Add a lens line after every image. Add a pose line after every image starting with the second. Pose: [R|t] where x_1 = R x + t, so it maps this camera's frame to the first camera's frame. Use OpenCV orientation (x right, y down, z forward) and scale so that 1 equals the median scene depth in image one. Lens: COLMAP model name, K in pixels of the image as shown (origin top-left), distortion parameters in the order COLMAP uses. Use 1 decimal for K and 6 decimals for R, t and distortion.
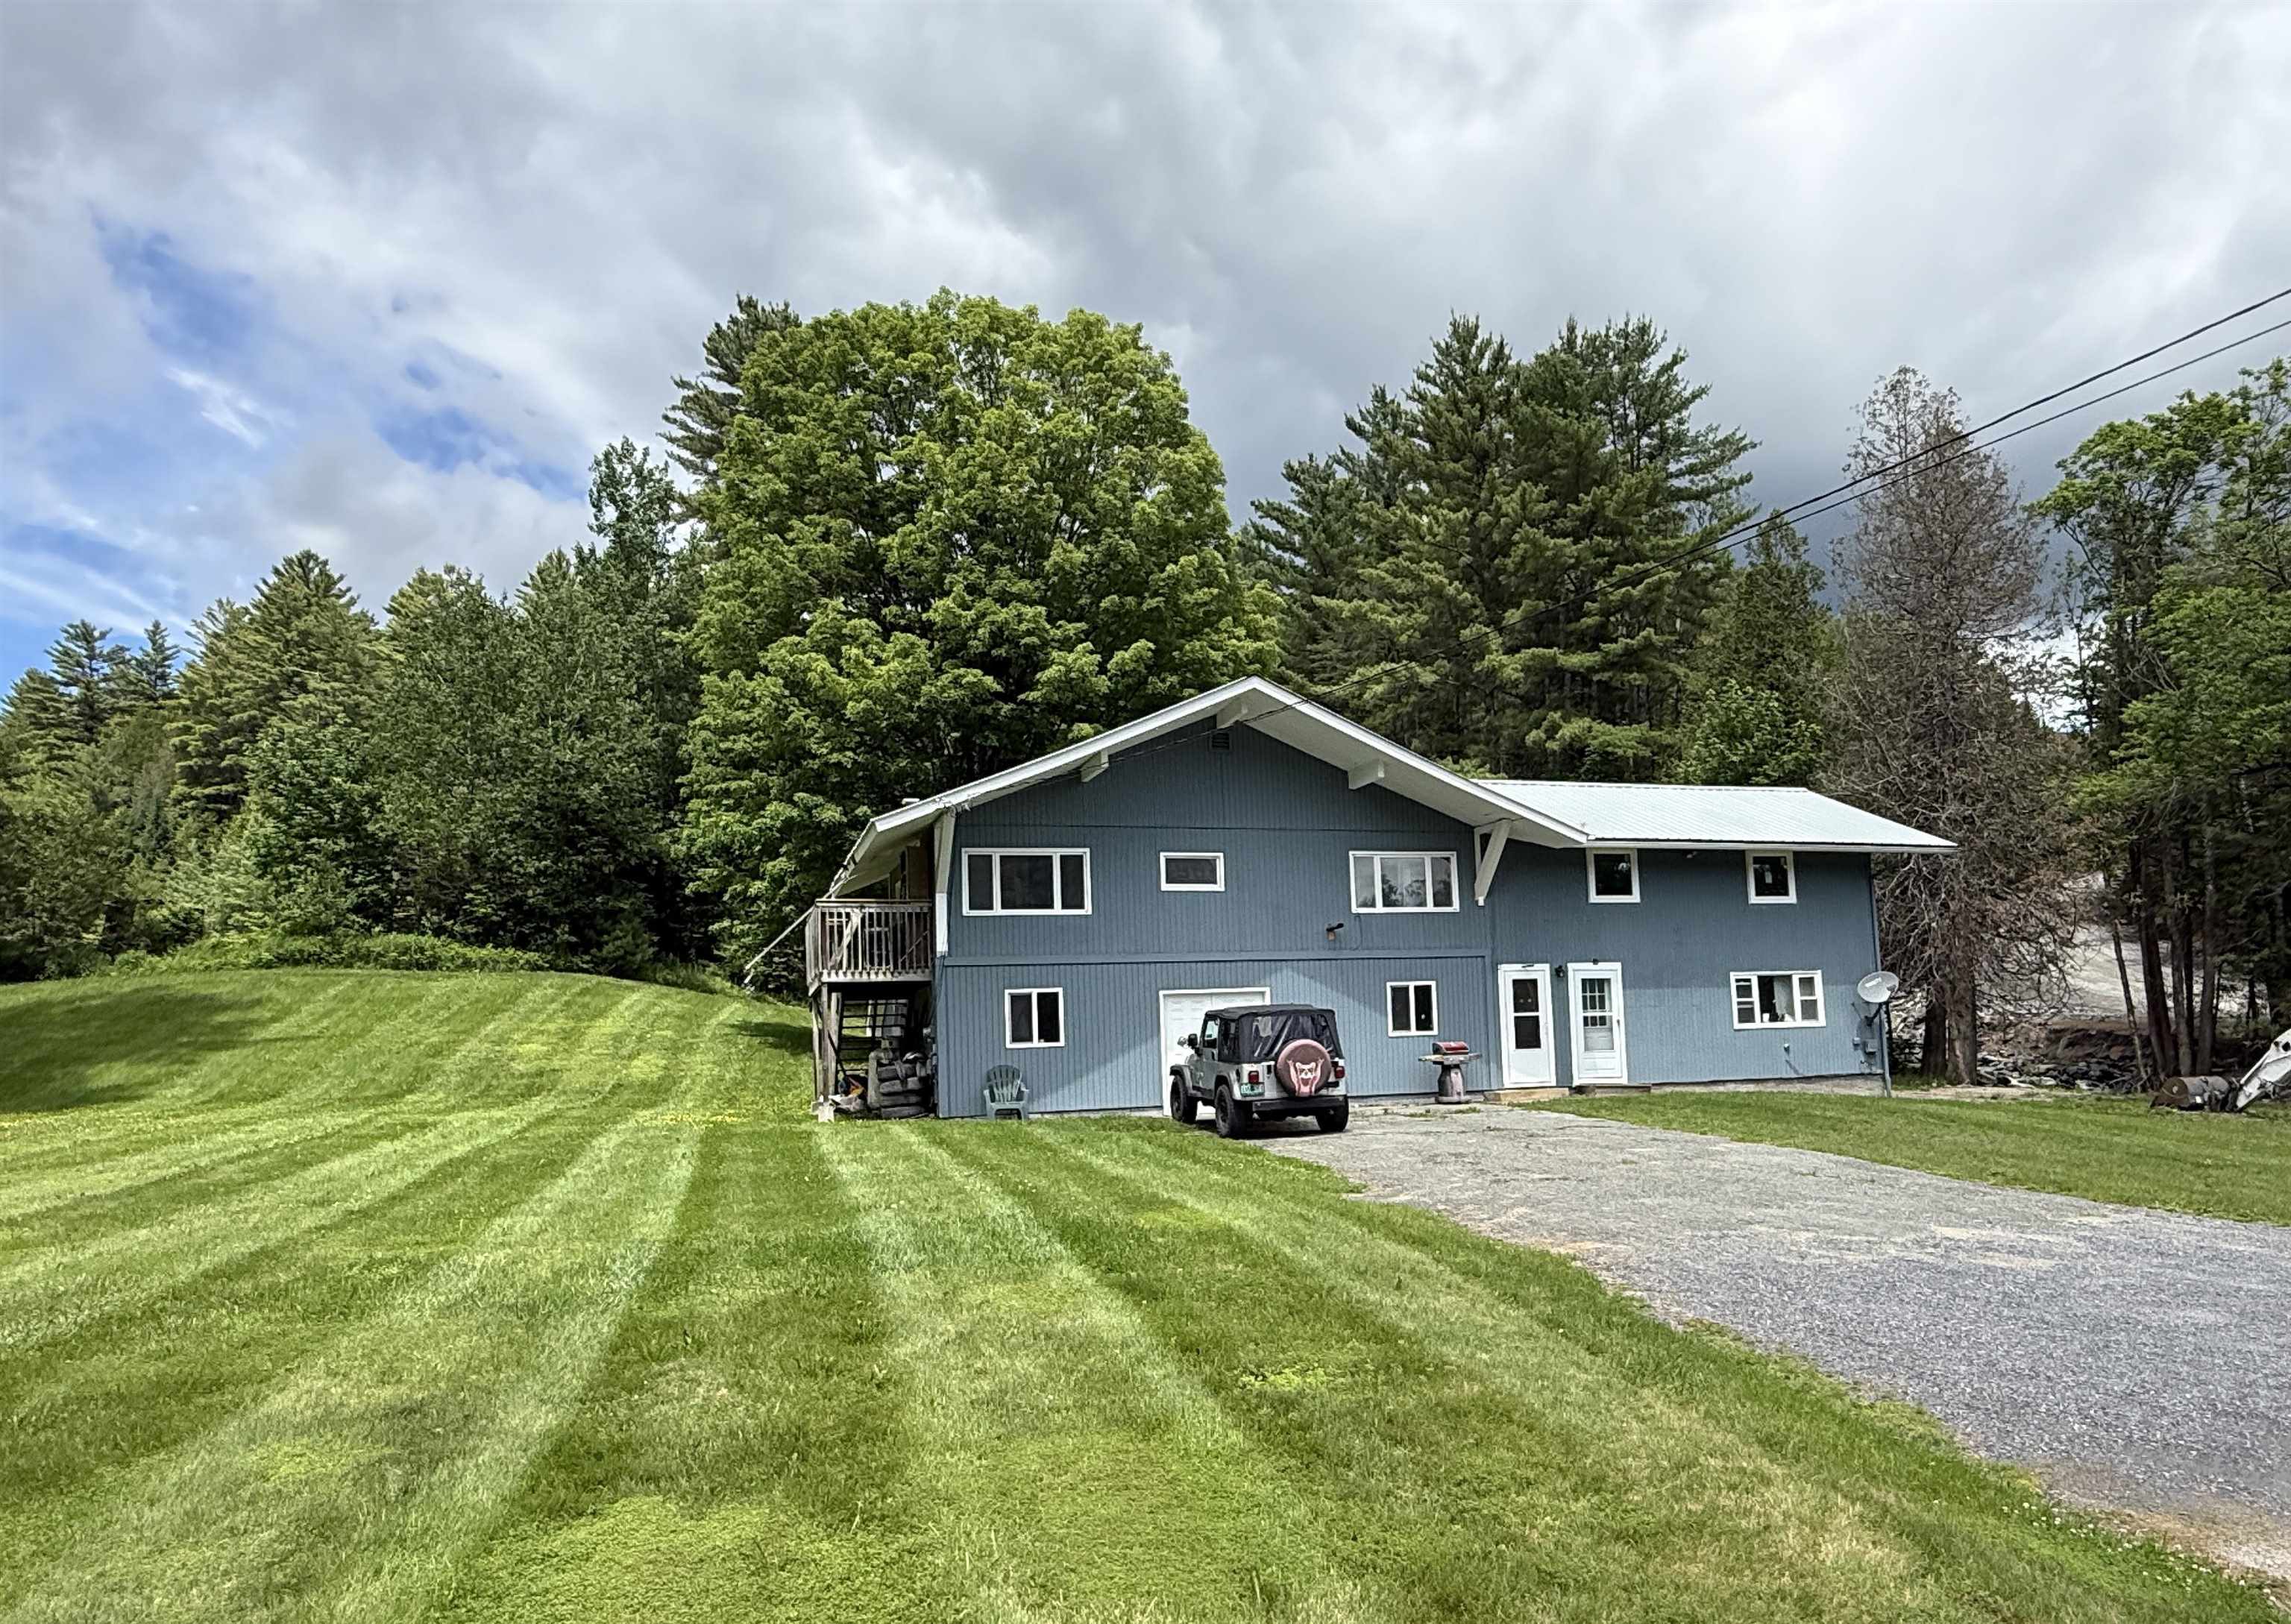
lens RADIAL K [[1565.8, 0, 1148.6], [0, 1565.8, 886.3], [0, 0, 1]] dist [0.002085, 0.000075]
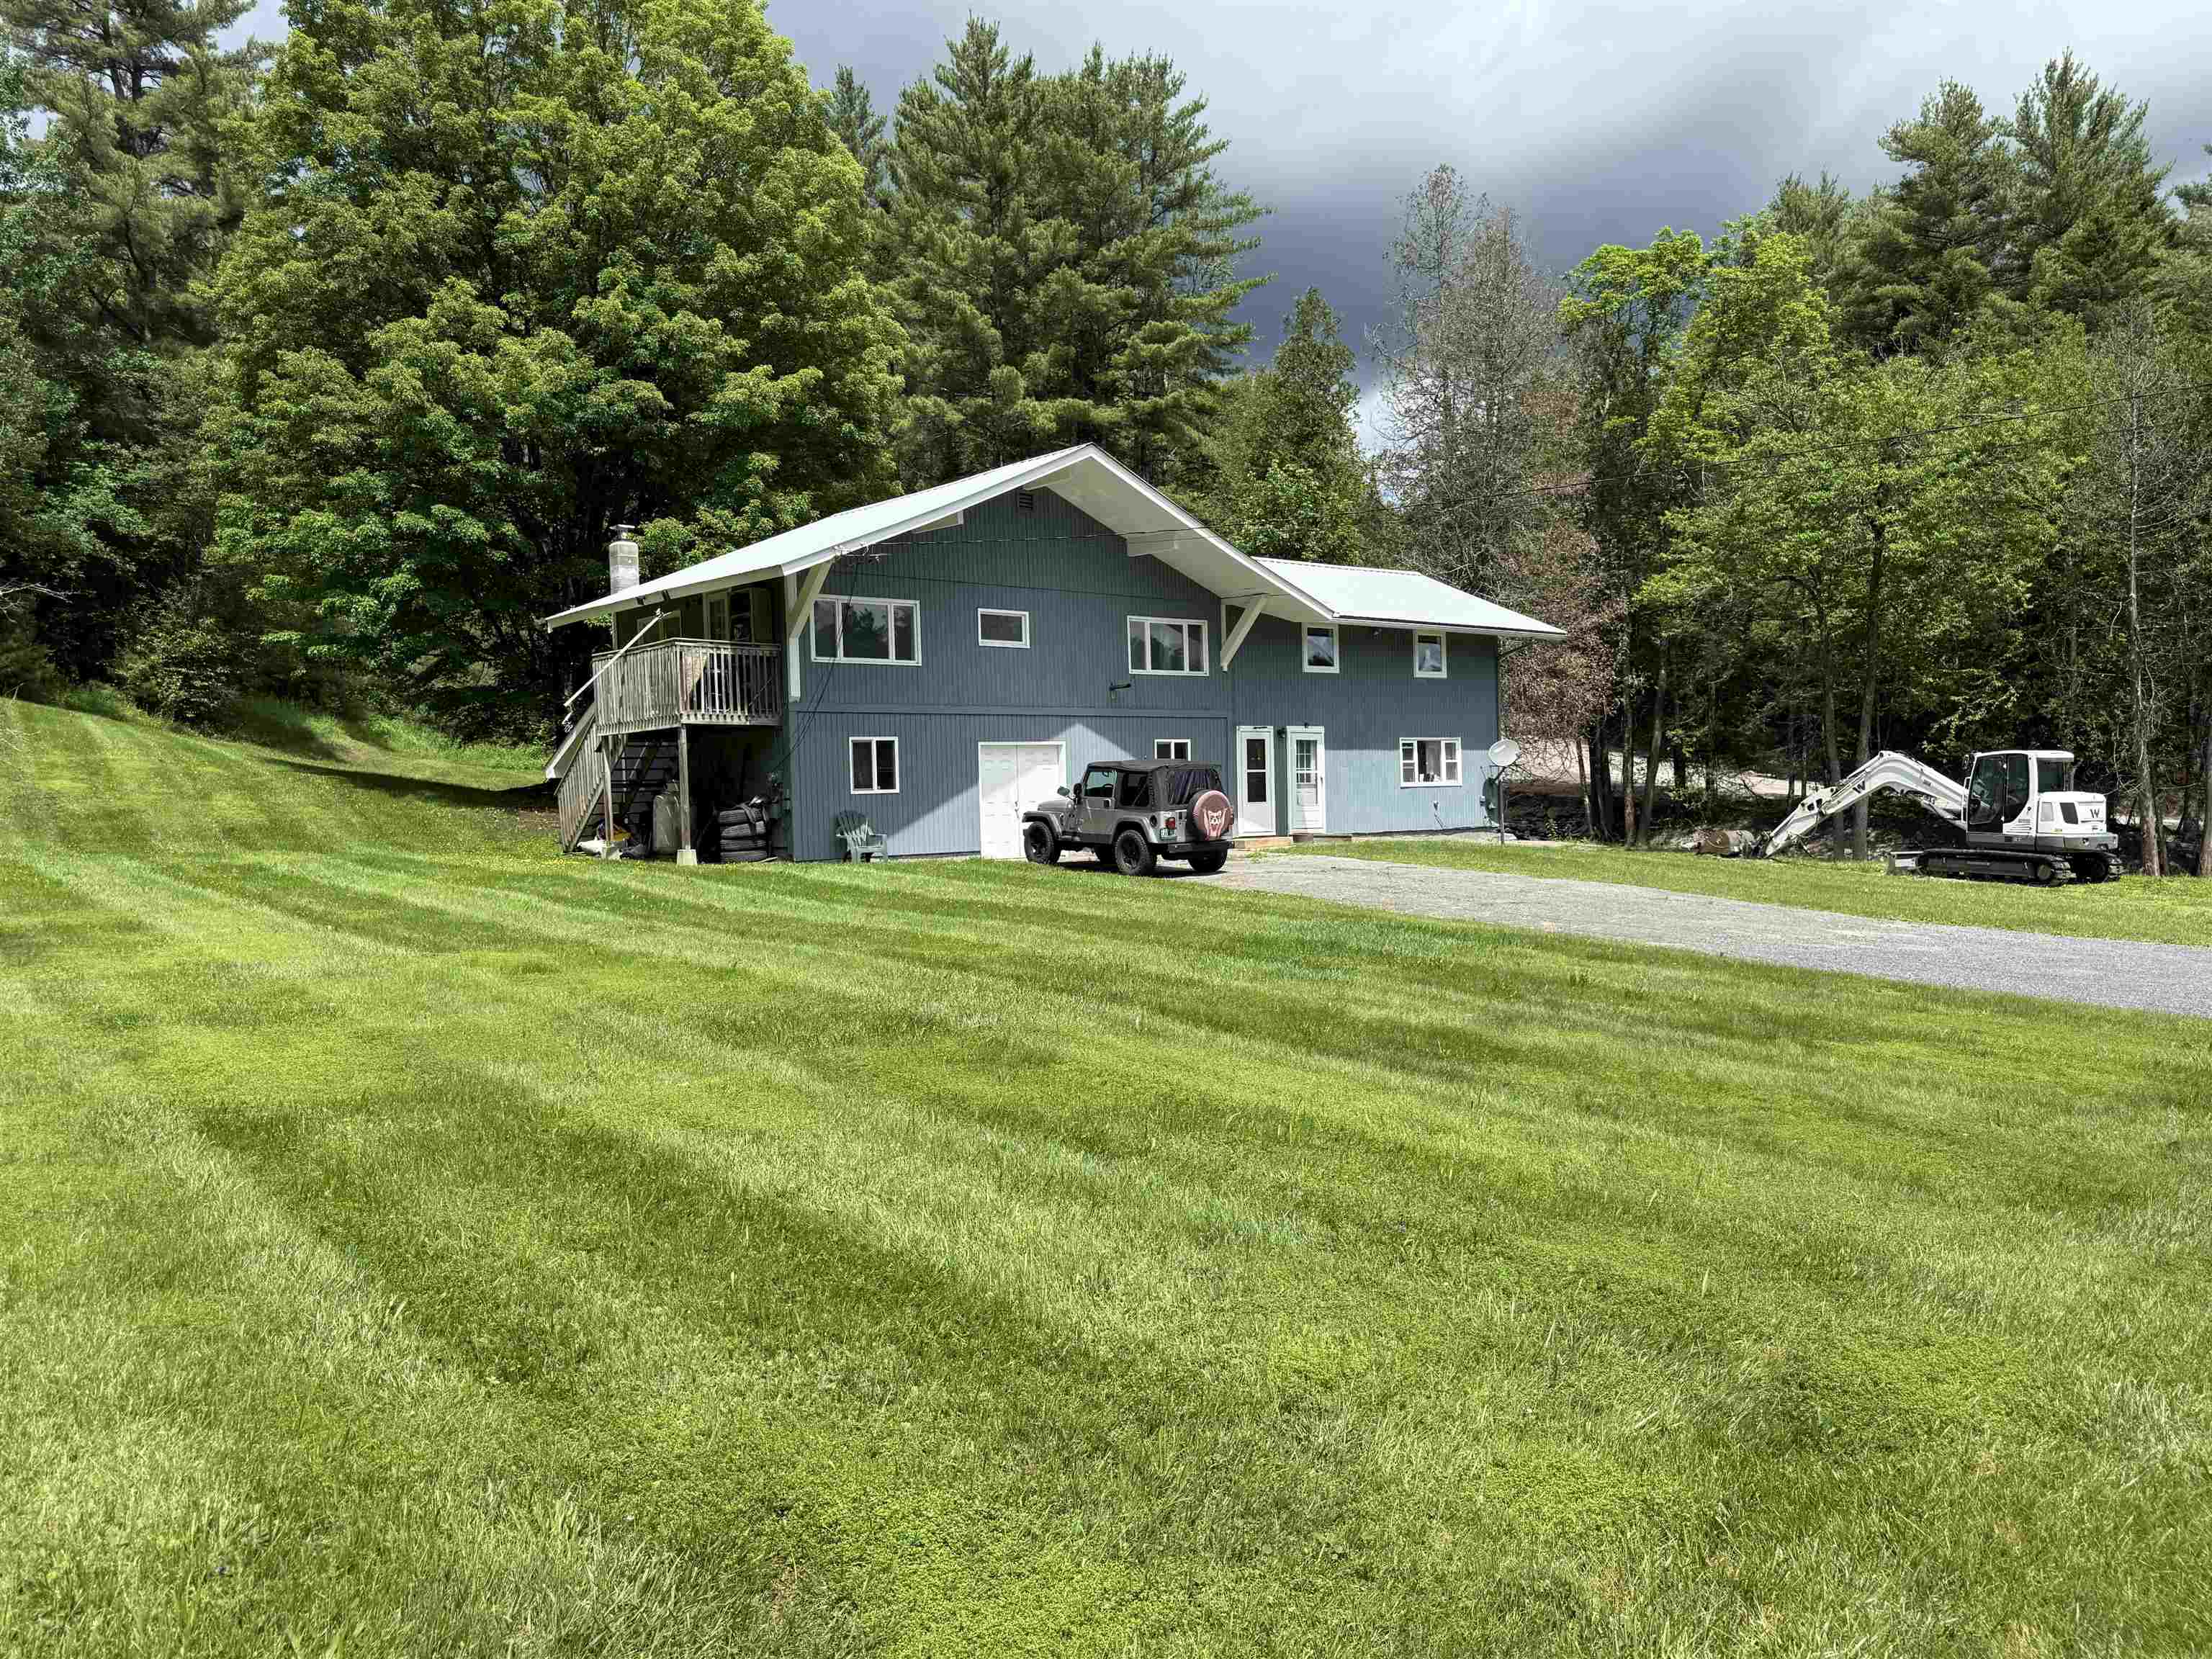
lens RADIAL K [[1696.6, 0, 1106.0], [0, 1696.6, 829.5], [0, 0, 1]] dist [0.161036, -0.414893]
pose [[0.927112, 0.007575, 0.374708, -0.296029], [-0.052333, 0.992617, 0.109417, -0.003380], [-0.371112, -0.121052, 0.920664, -0.074669]]
